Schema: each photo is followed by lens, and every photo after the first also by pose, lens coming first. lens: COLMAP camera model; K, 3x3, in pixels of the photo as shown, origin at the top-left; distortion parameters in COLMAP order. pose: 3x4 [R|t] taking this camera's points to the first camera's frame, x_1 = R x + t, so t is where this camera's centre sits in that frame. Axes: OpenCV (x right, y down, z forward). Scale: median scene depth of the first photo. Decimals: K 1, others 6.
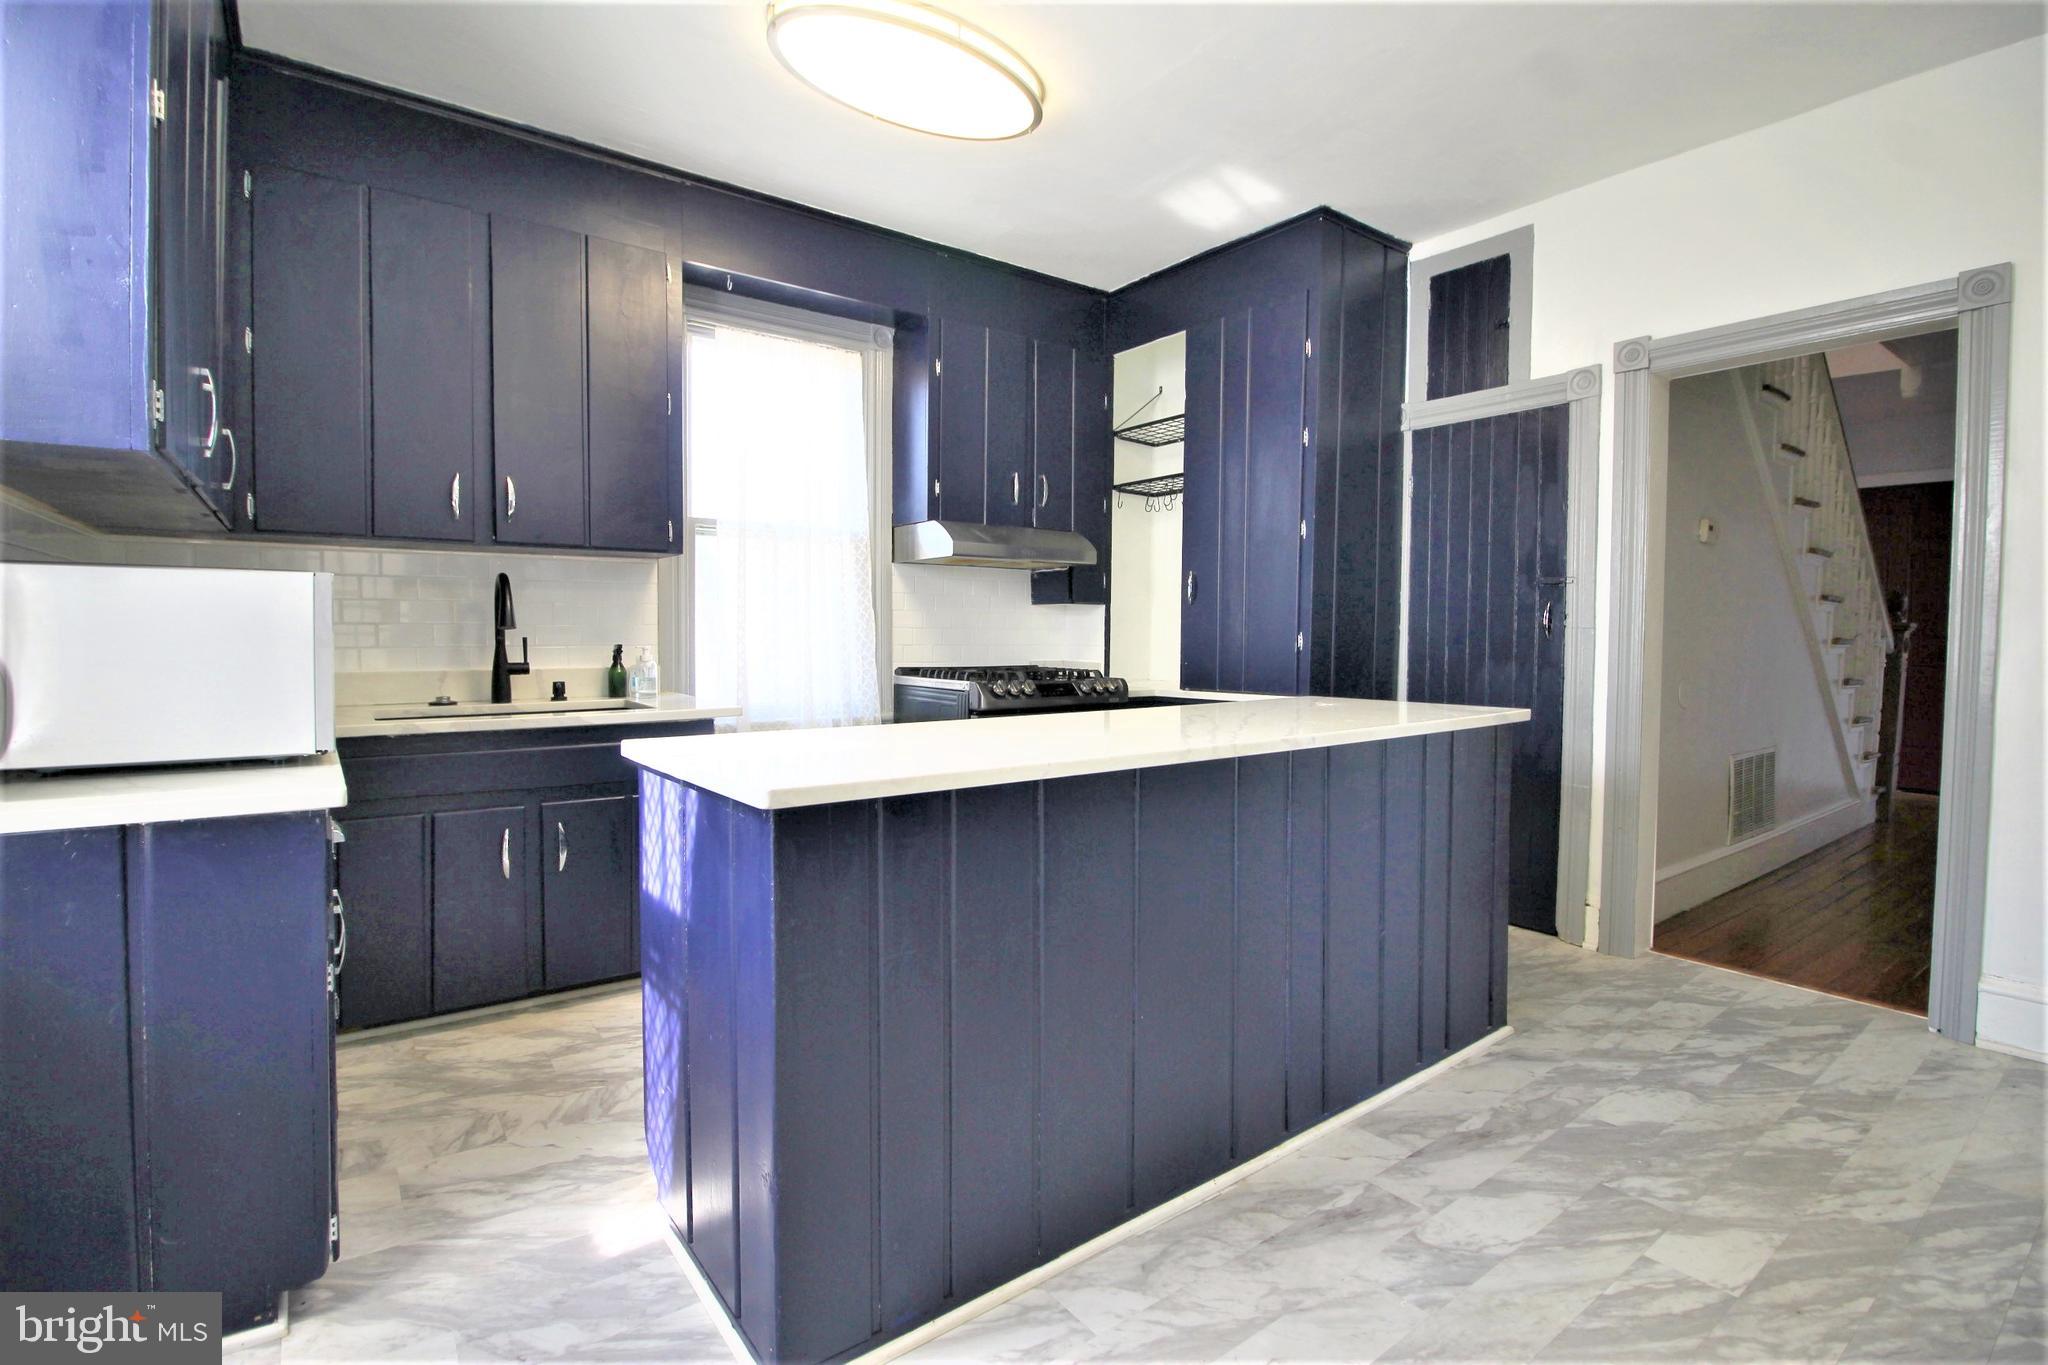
lens RADIAL K [[954.2, 0, 1013.7], [0, 954.2, 661.0], [0, 0, 1]] dist [-0.014298, -0.000701]
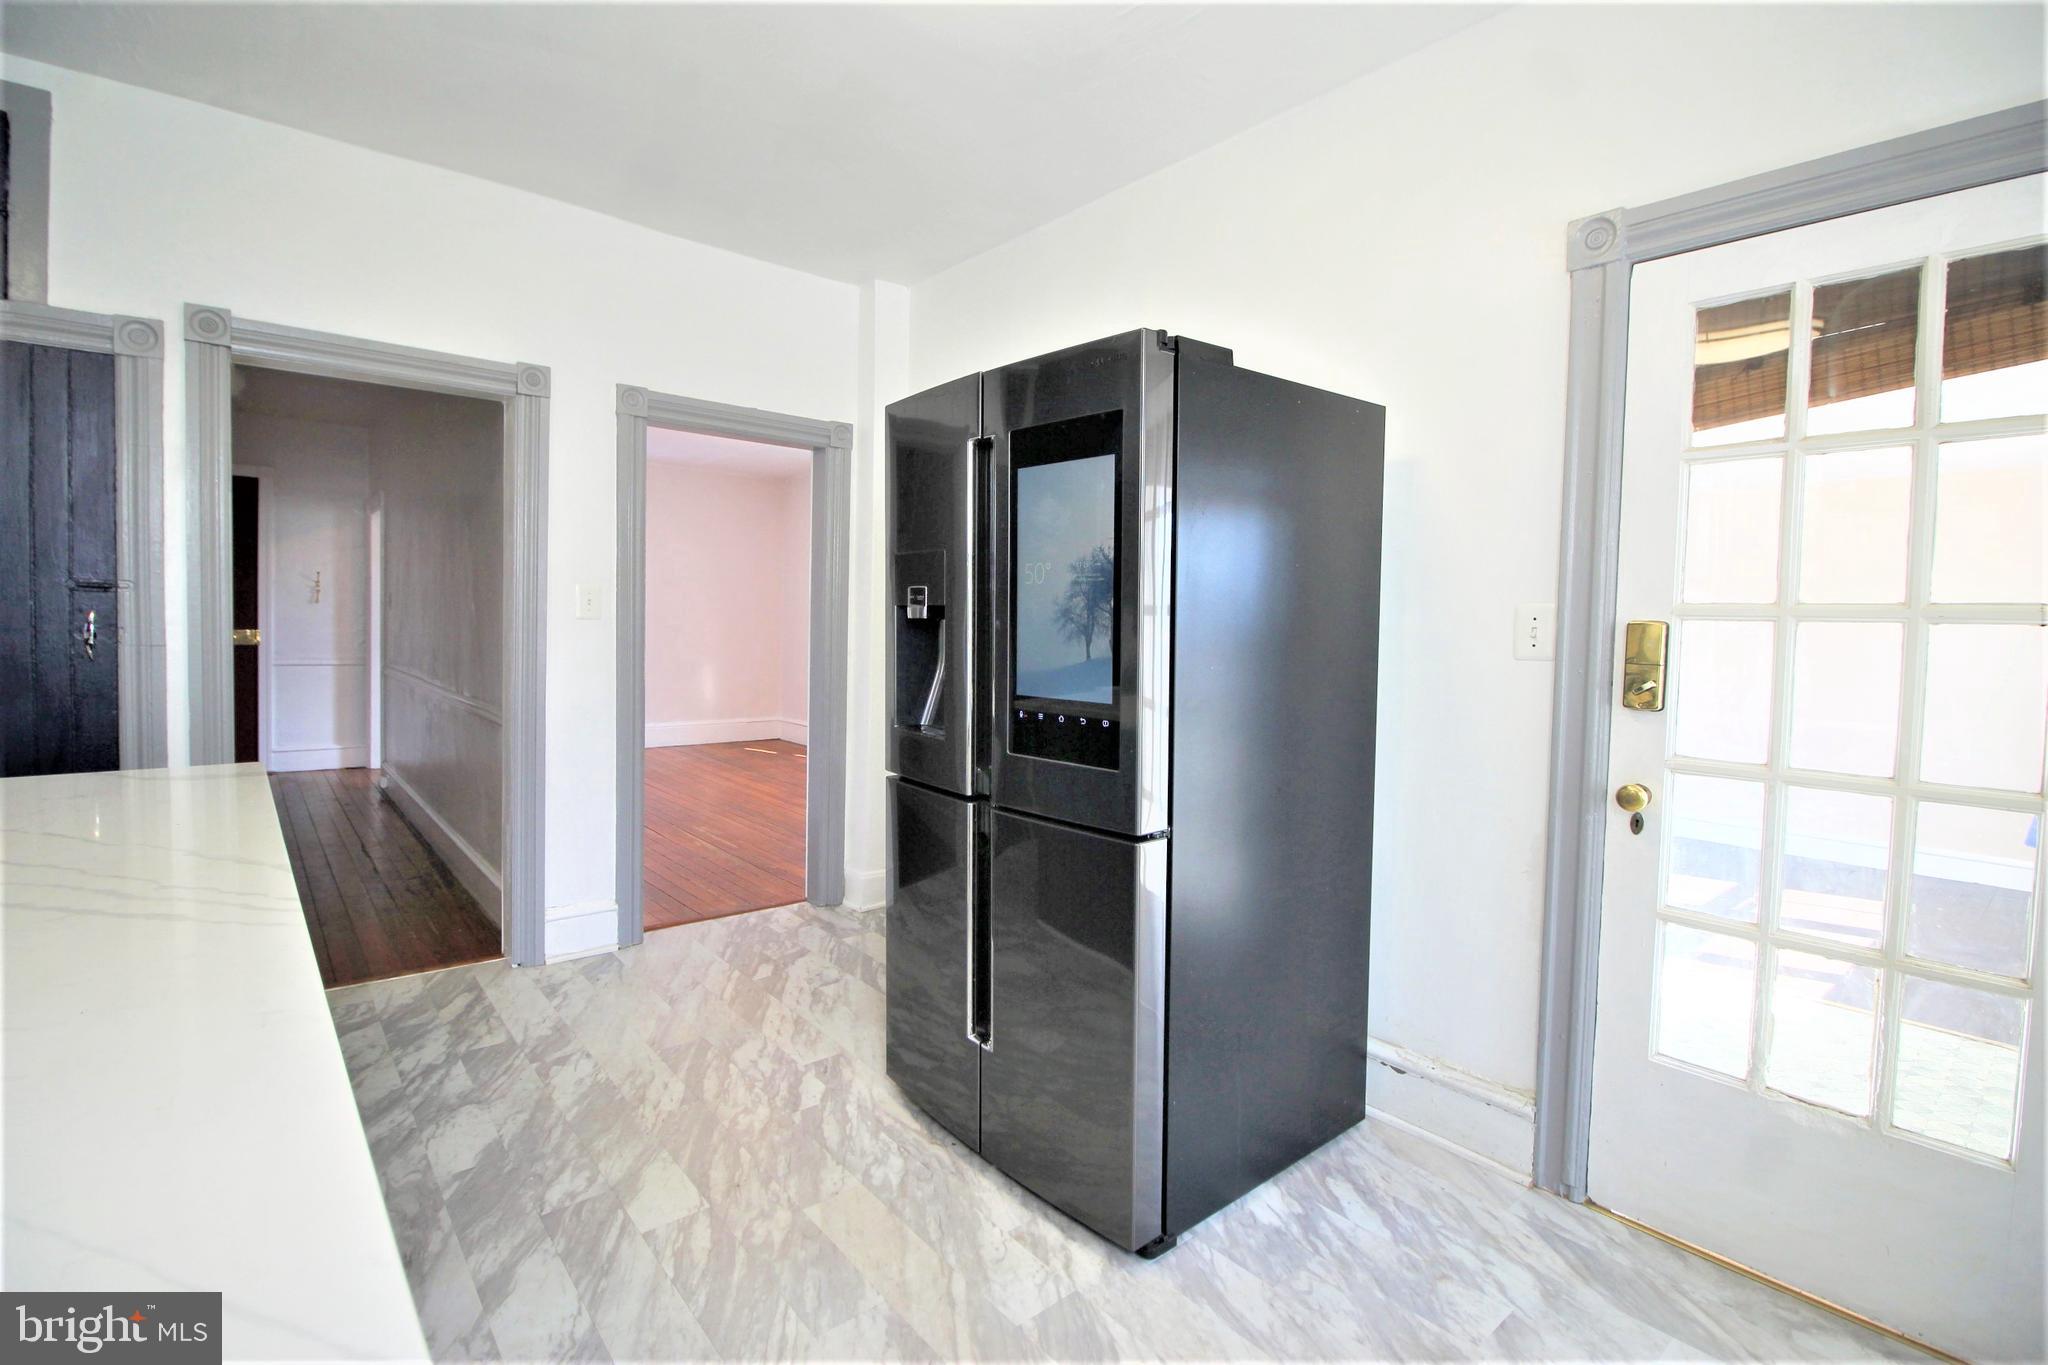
lens RADIAL K [[954.2, 0, 1013.7], [0, 954.2, 661.0], [0, 0, 1]] dist [-0.014298, -0.000701]
pose [[-0.055502, -0.049121, 0.997250, -0.293199], [0.006094, 0.998754, 0.049535, -0.070052], [-0.998440, 0.008826, -0.055133, 0.393783]]
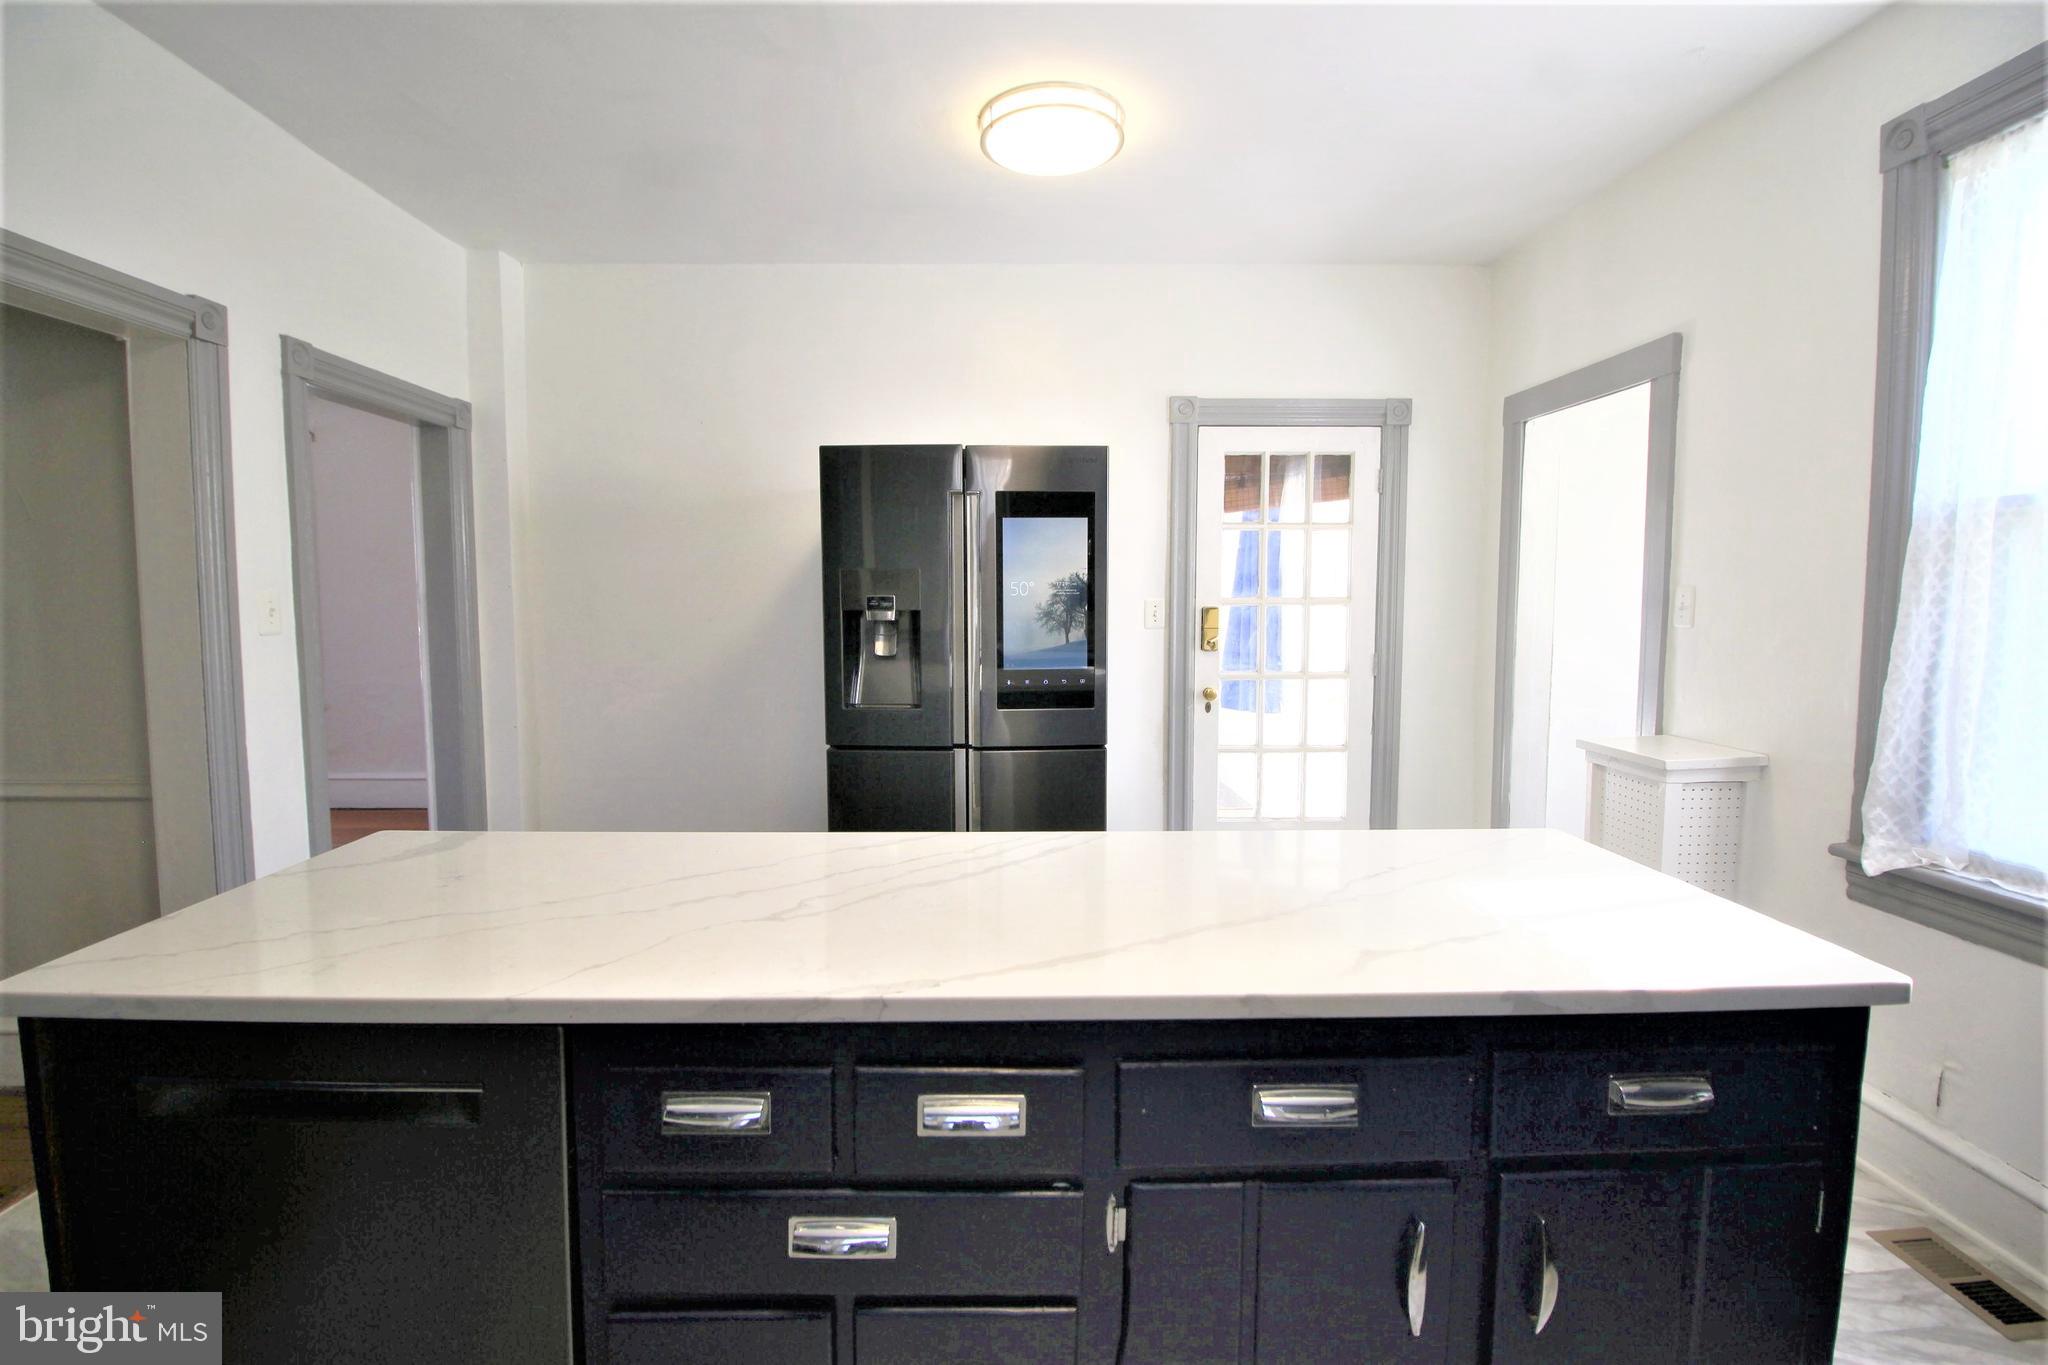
lens RADIAL K [[954.2, 0, 1013.7], [0, 954.2, 661.0], [0, 0, 1]] dist [-0.014298, -0.000701]
pose [[-0.812759, -0.045867, 0.580791, -0.202736], [0.013162, 0.995196, 0.097013, -0.125142], [-0.582451, 0.086493, -0.808251, 1.250209]]
